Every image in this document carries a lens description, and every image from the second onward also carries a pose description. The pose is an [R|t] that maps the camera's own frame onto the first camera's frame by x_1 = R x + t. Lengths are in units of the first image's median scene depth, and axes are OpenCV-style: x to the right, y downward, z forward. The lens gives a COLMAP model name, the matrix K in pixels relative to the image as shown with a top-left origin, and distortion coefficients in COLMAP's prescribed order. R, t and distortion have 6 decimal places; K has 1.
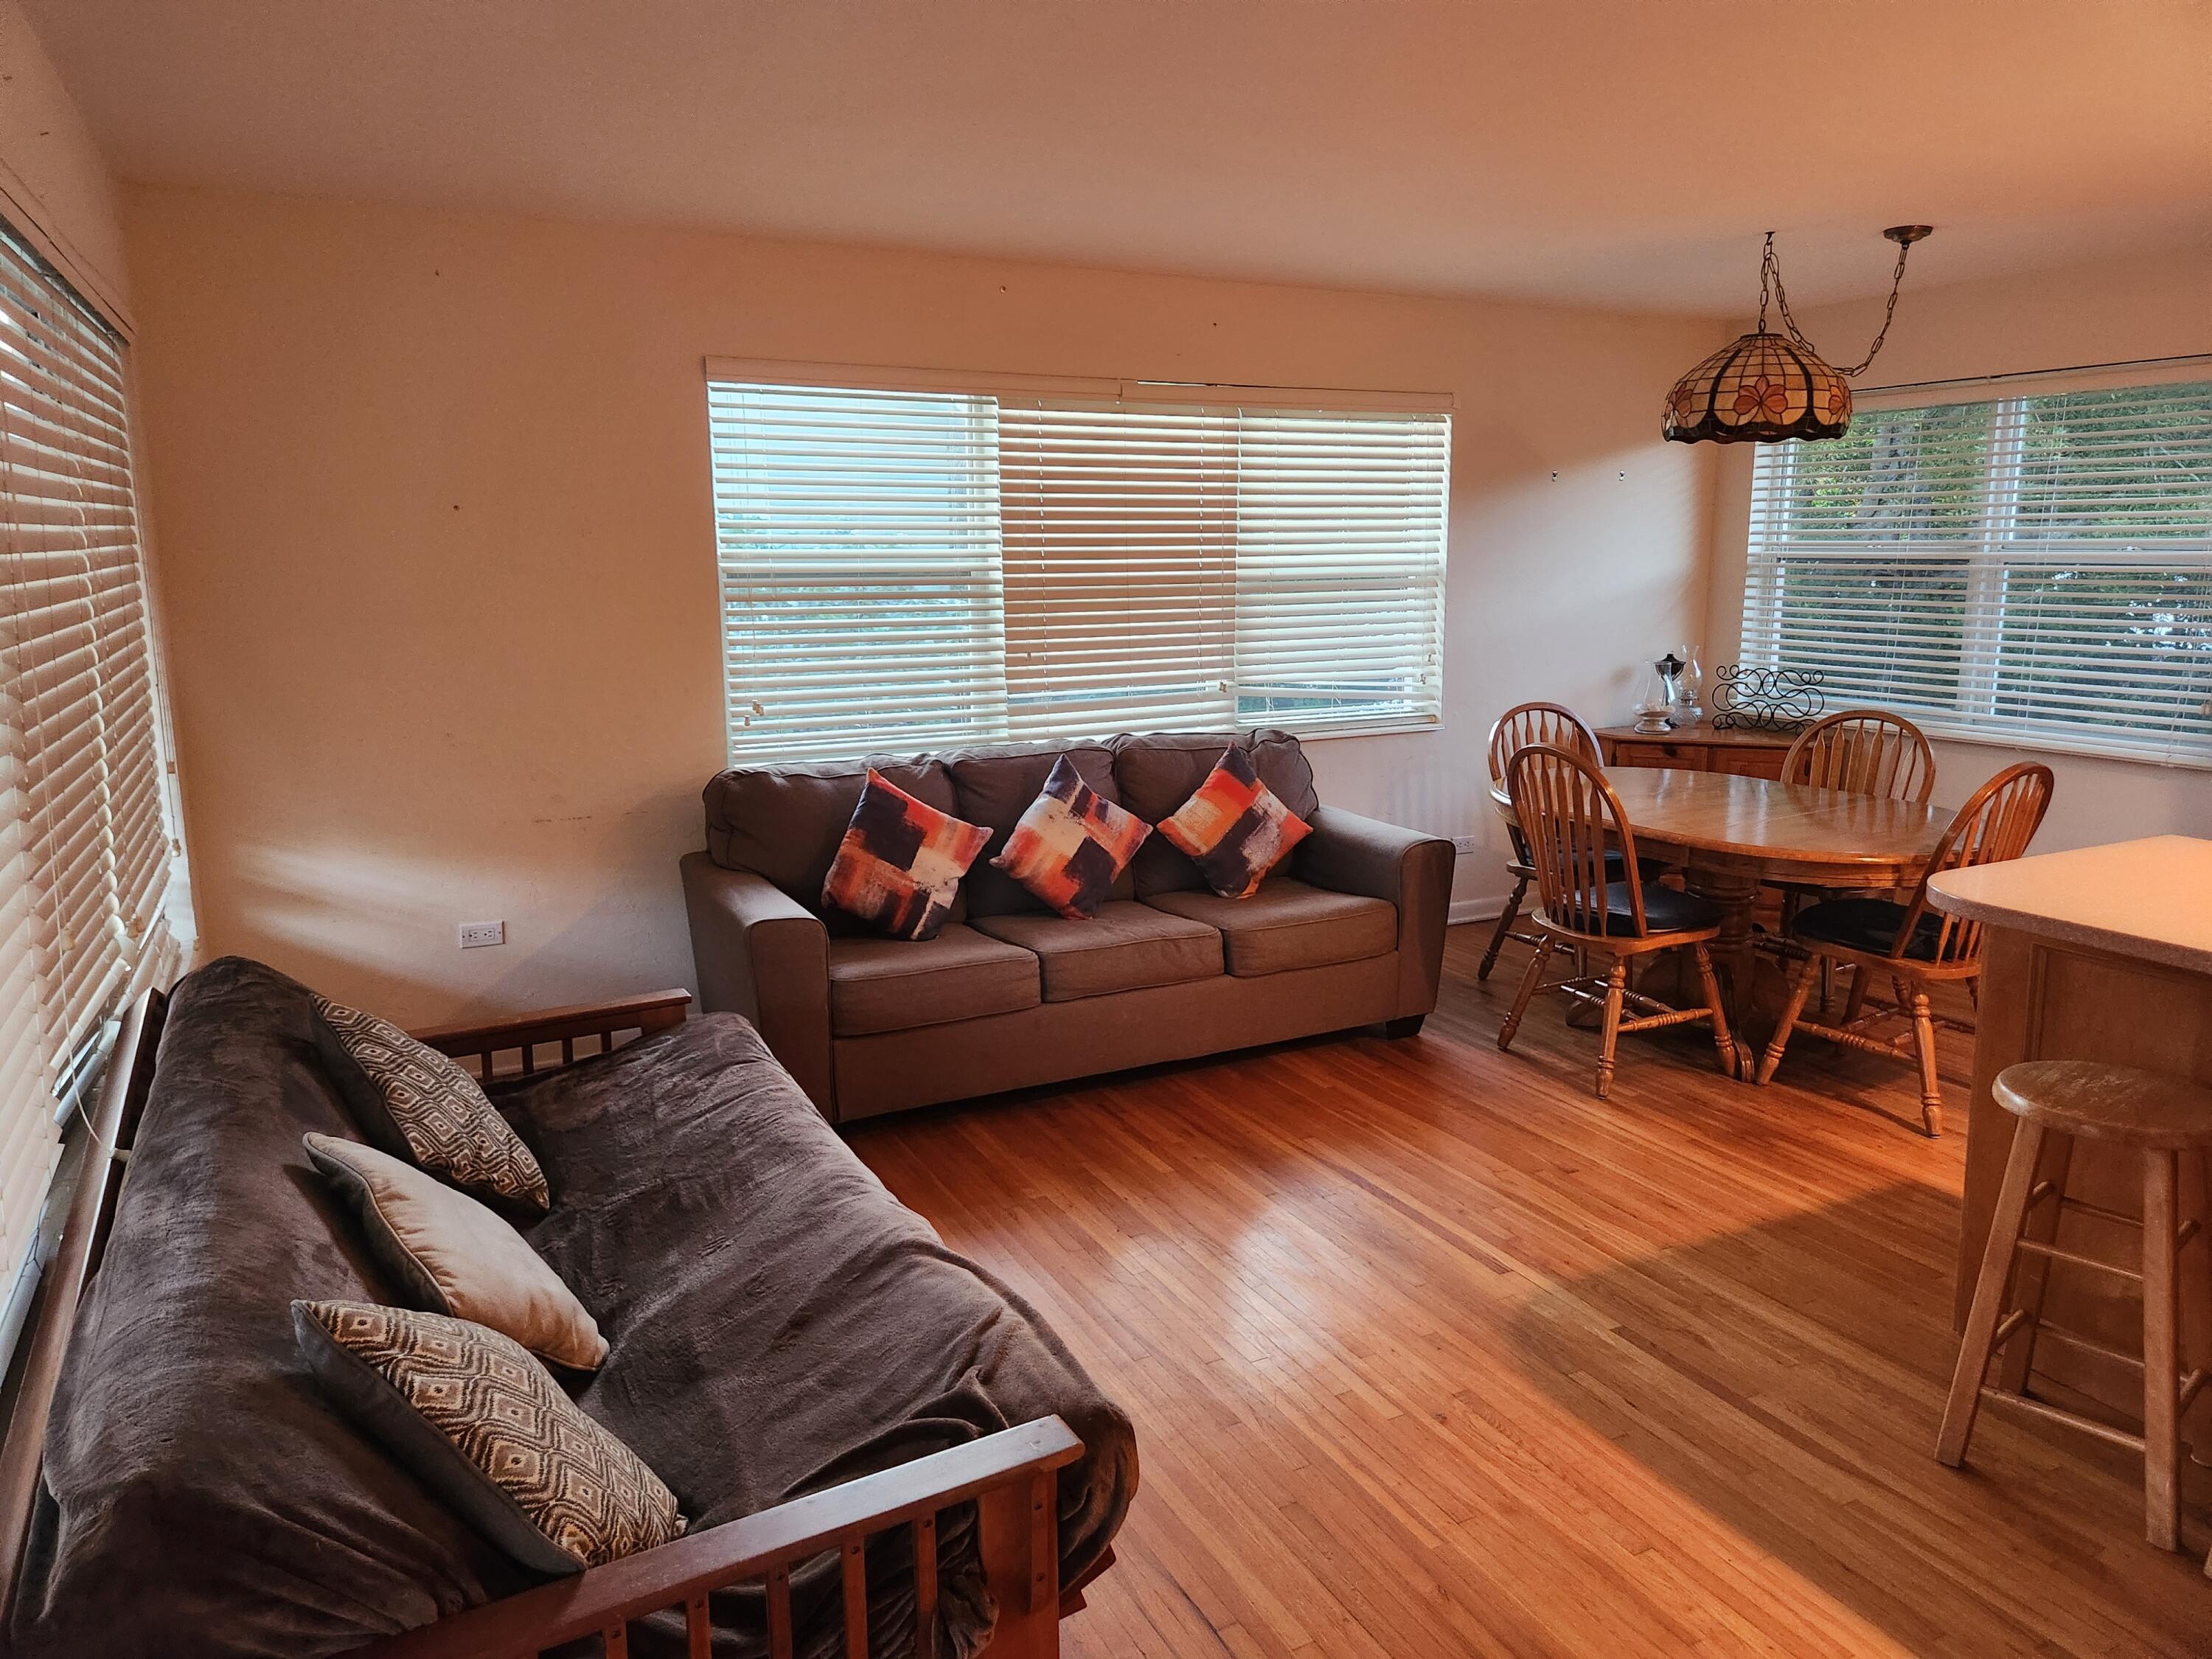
lens RADIAL K [[1508.0, 0, 1106.0], [0, 1508.0, 829.5], [0, 0, 1]] dist [0.001247, -0.084661]
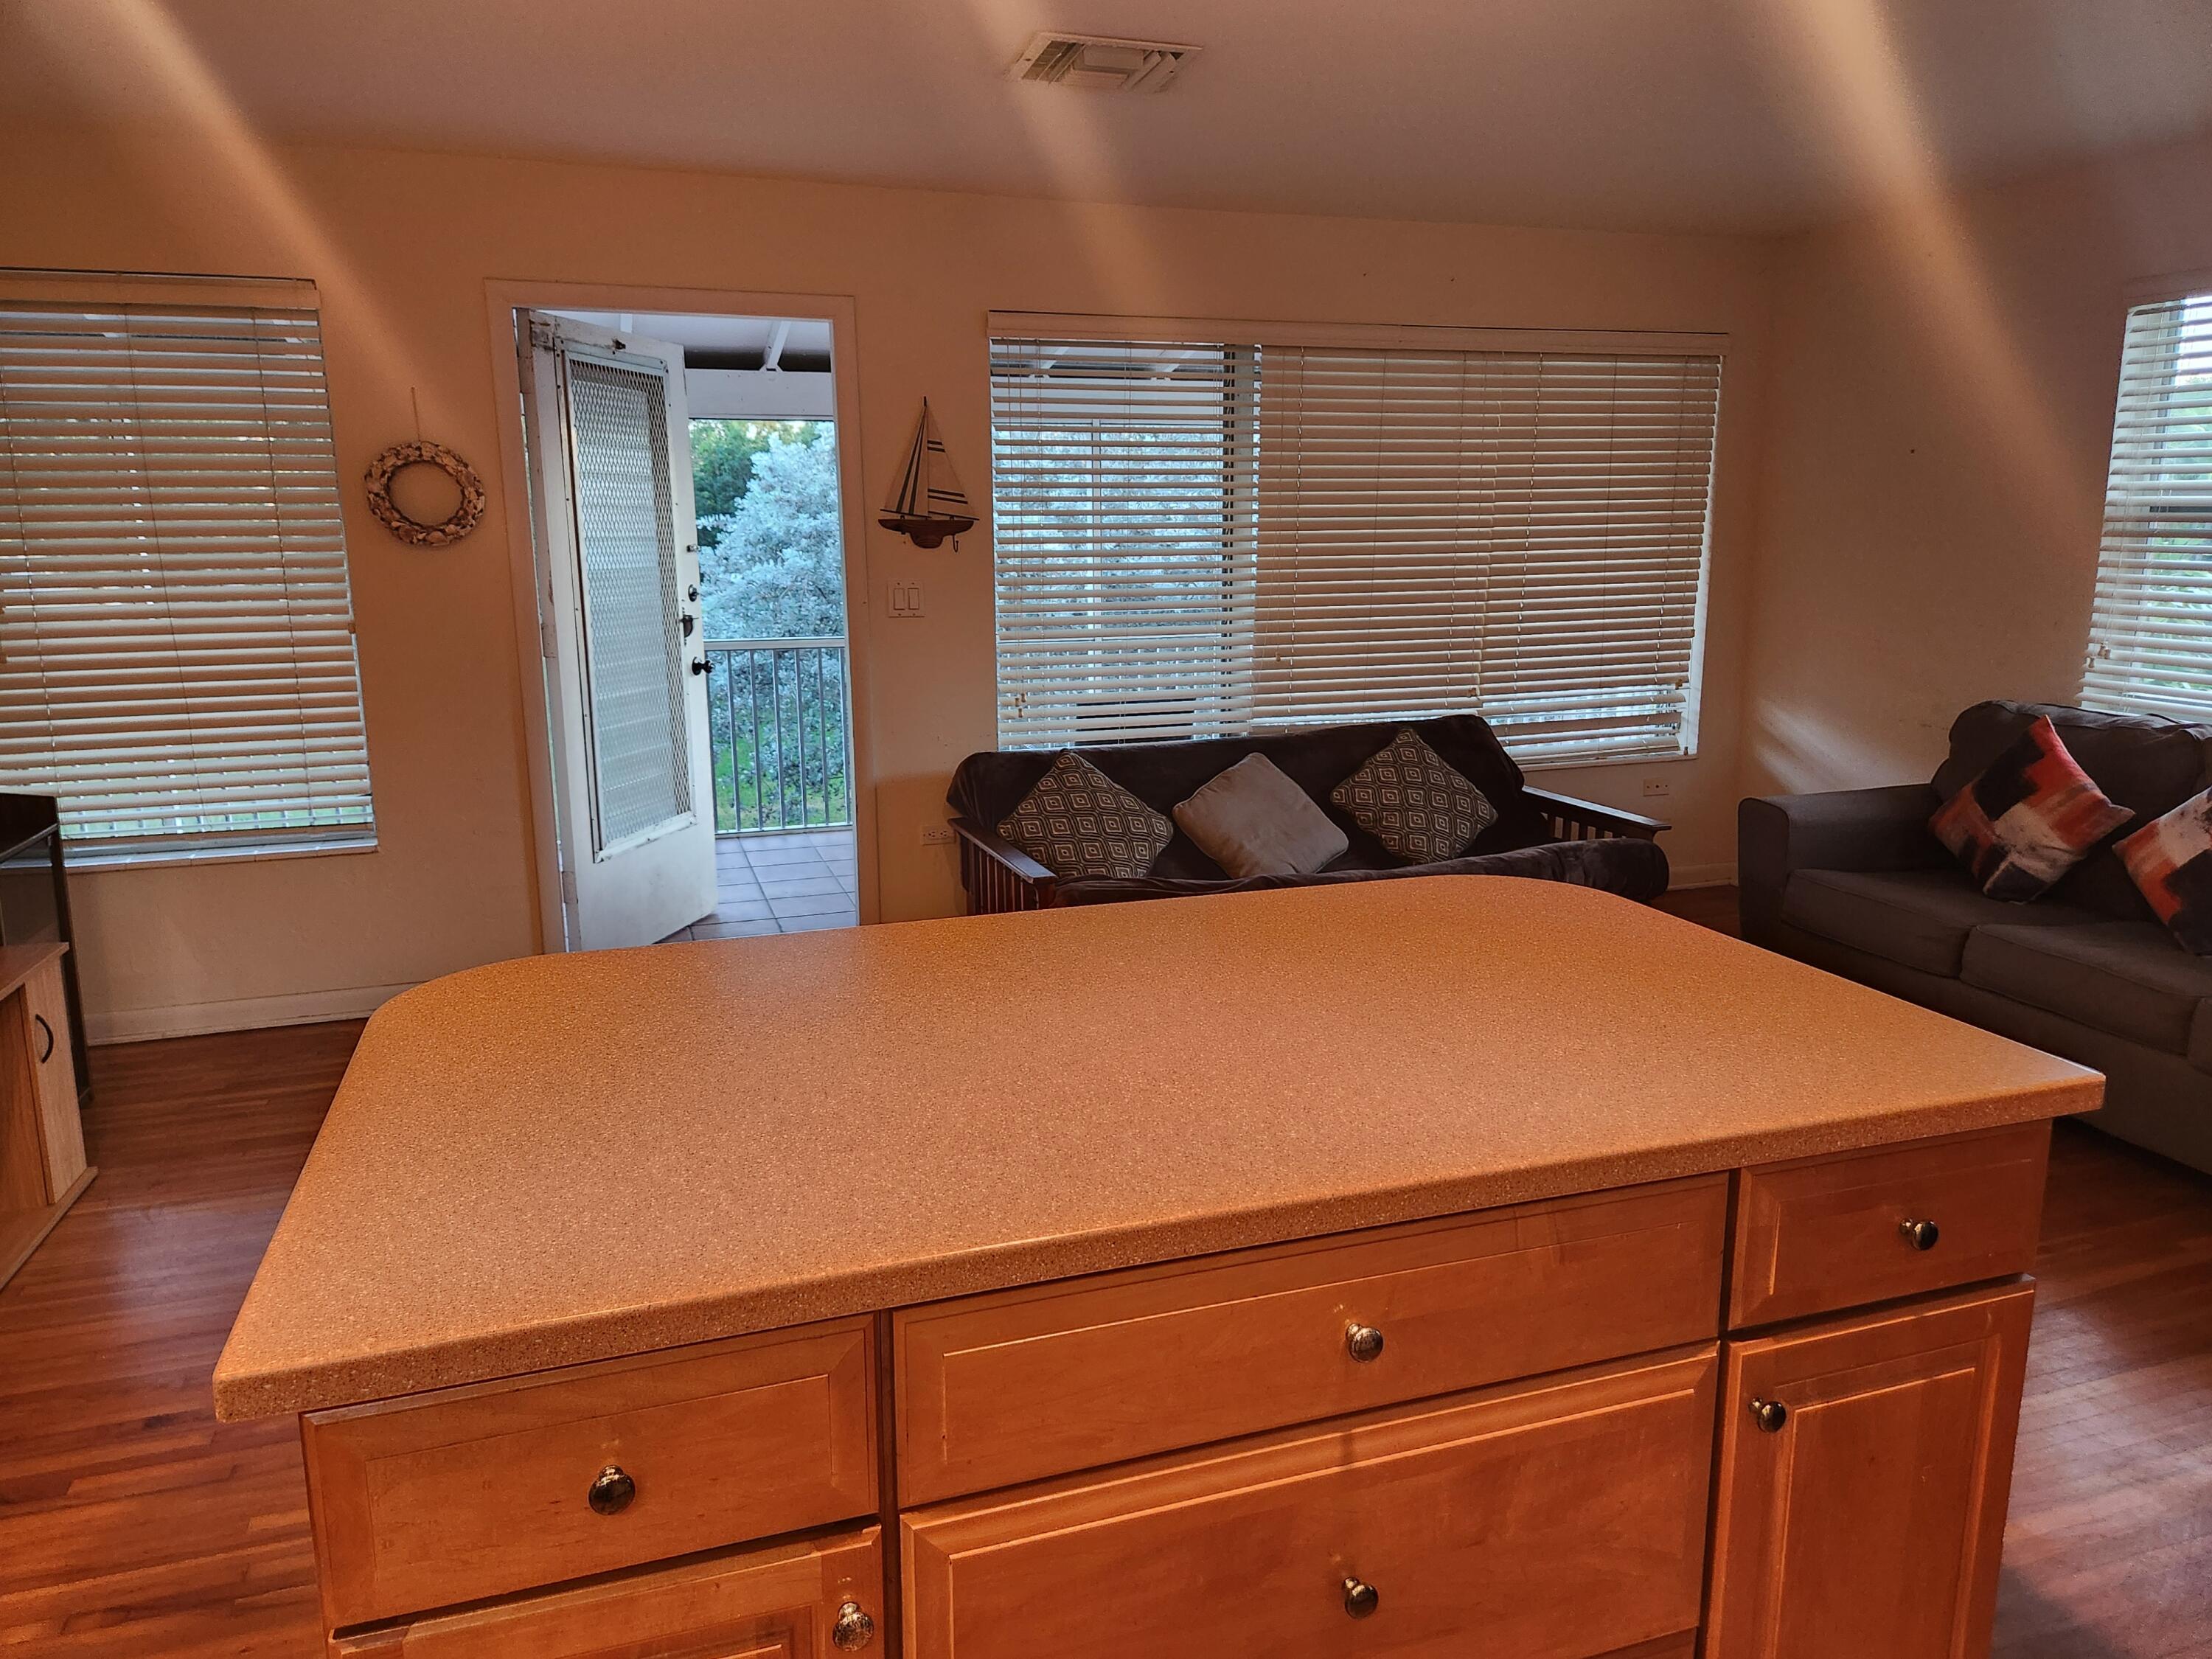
lens RADIAL K [[1465.7, 0, 1115.5], [0, 1465.7, 794.7], [0, 0, 1]] dist [0.081892, -0.077893]
pose [[-0.148684, 0.193757, -0.969717, 0.847017], [-0.173669, 0.960260, 0.218496, -0.096828], [0.973515, 0.200897, -0.109126, 0.551817]]
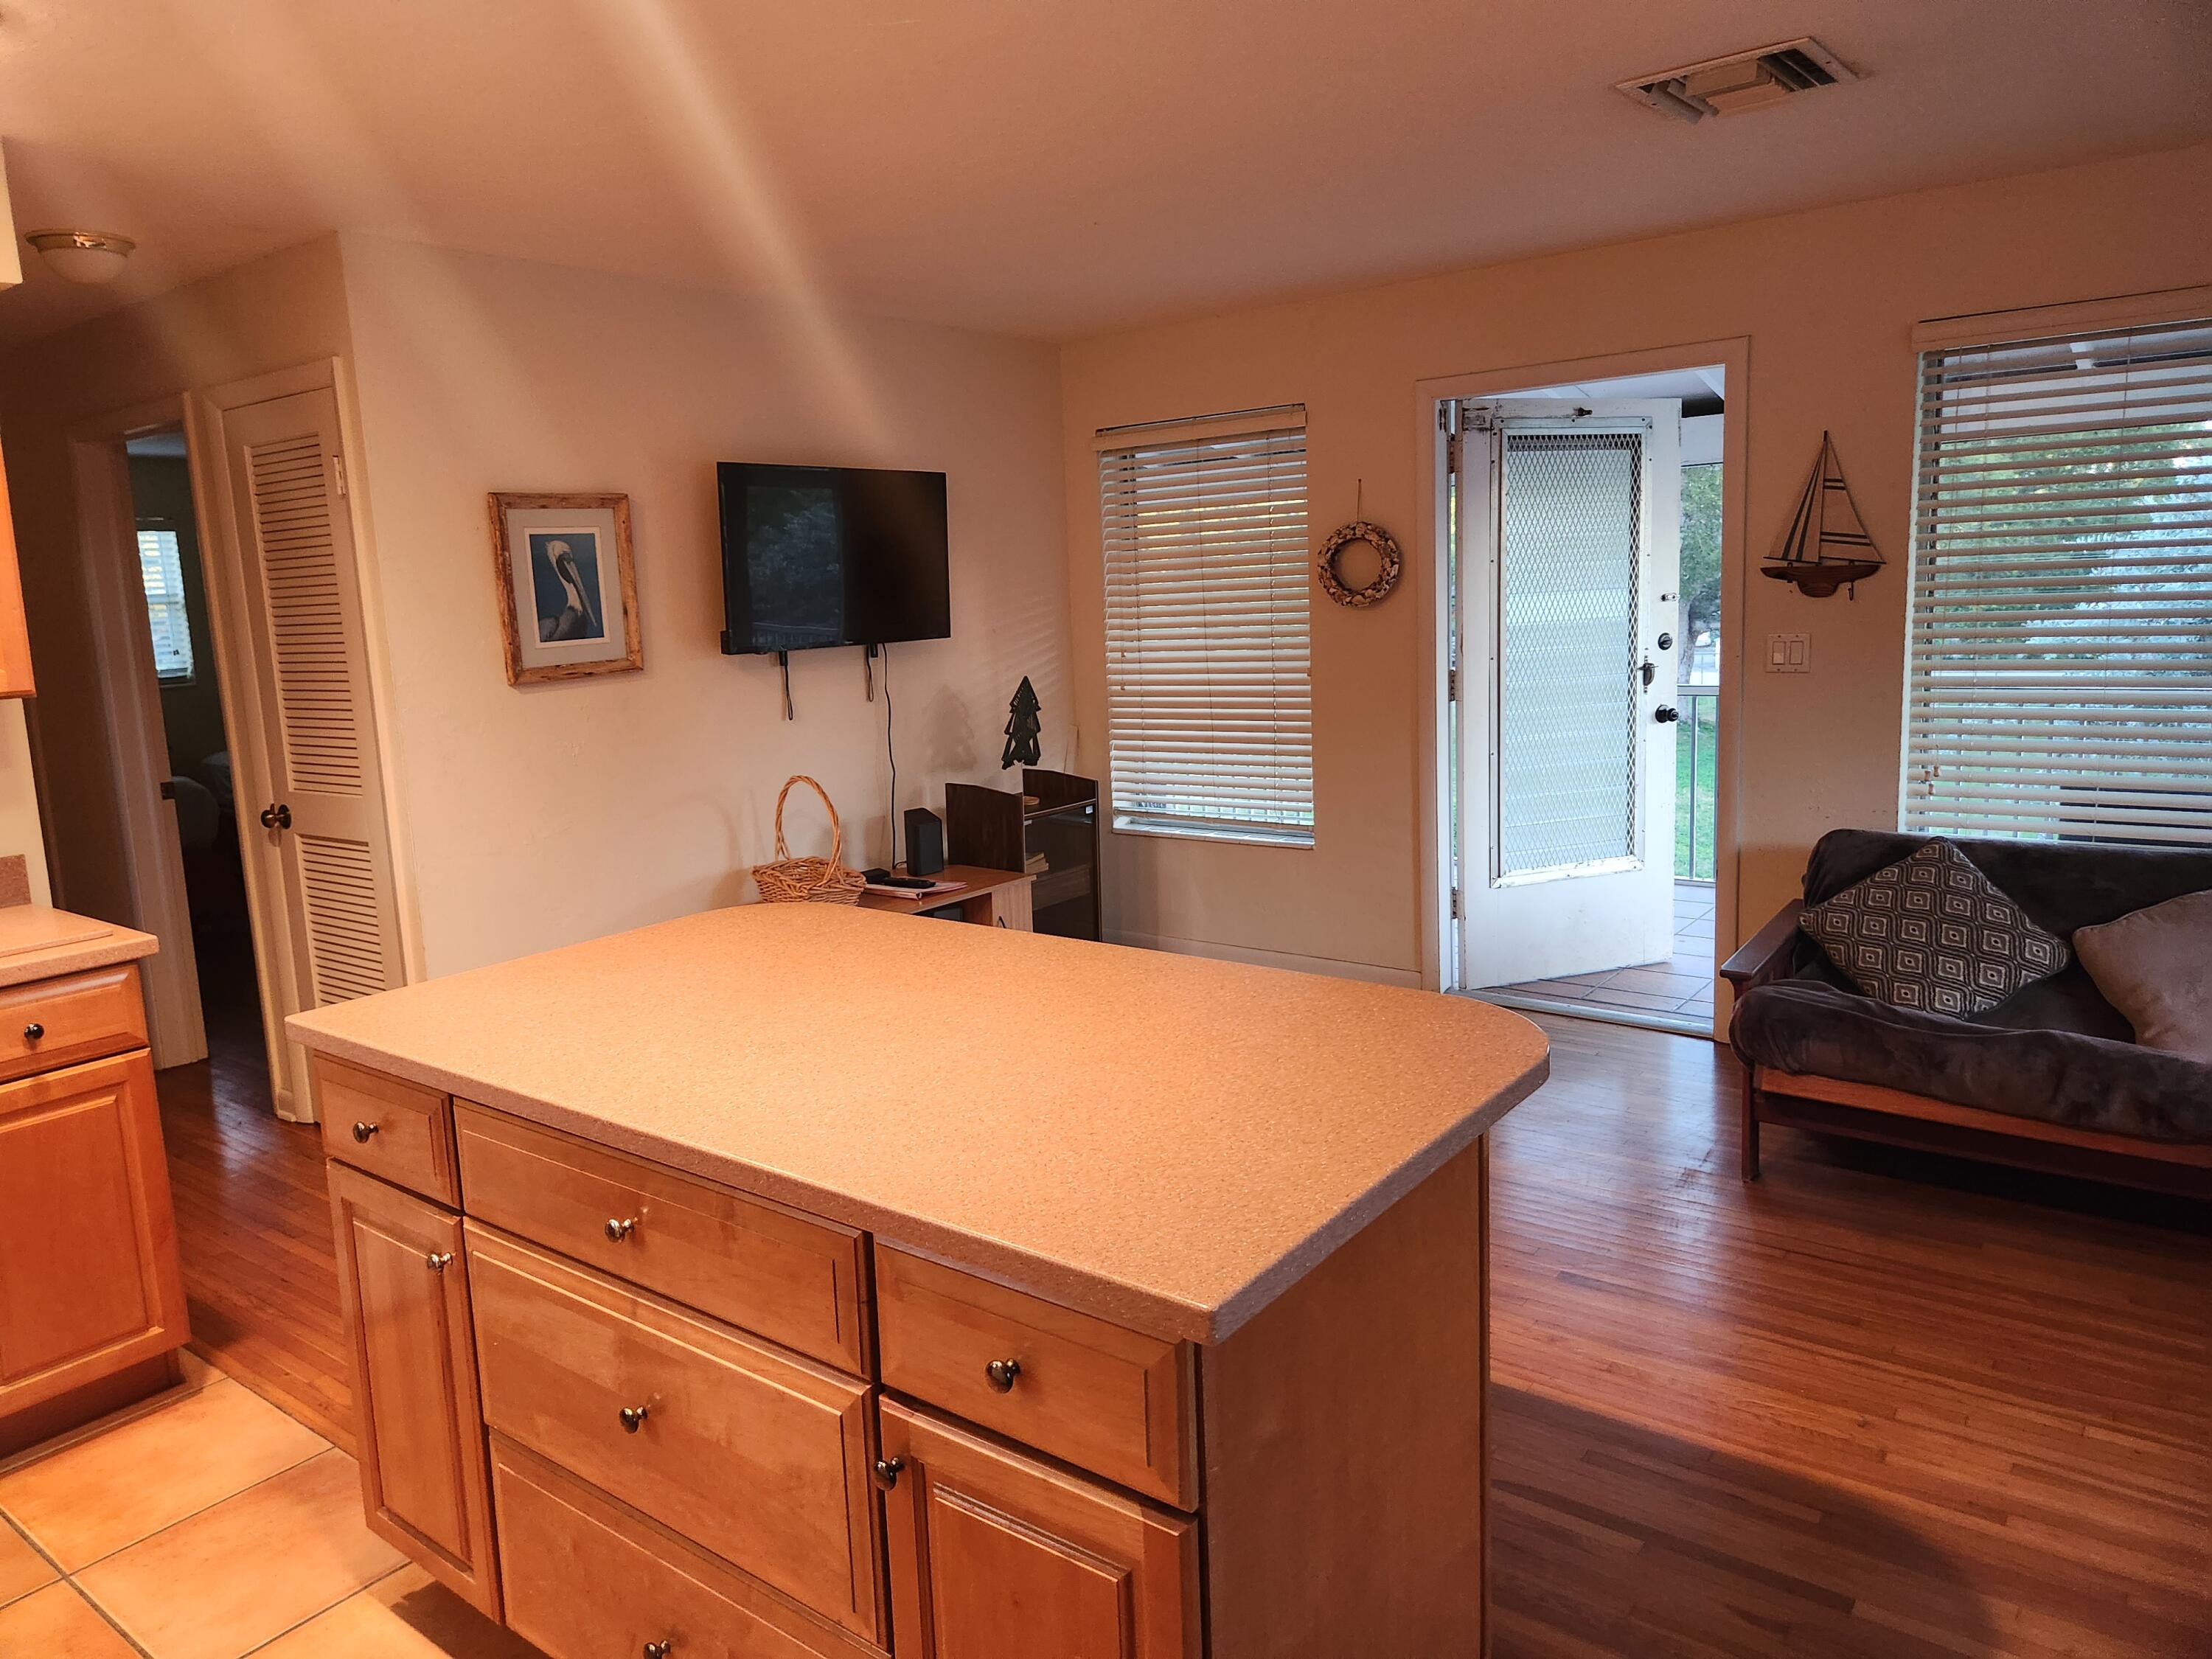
lens RADIAL K [[1465.7, 0, 1115.5], [0, 1465.7, 794.7], [0, 0, 1]] dist [0.081892, -0.077893]
pose [[-0.899497, 0.111100, -0.422565, 0.634965], [-0.027388, 0.950892, 0.308308, -0.174787], [0.436067, 0.288895, -0.852282, 0.926305]]
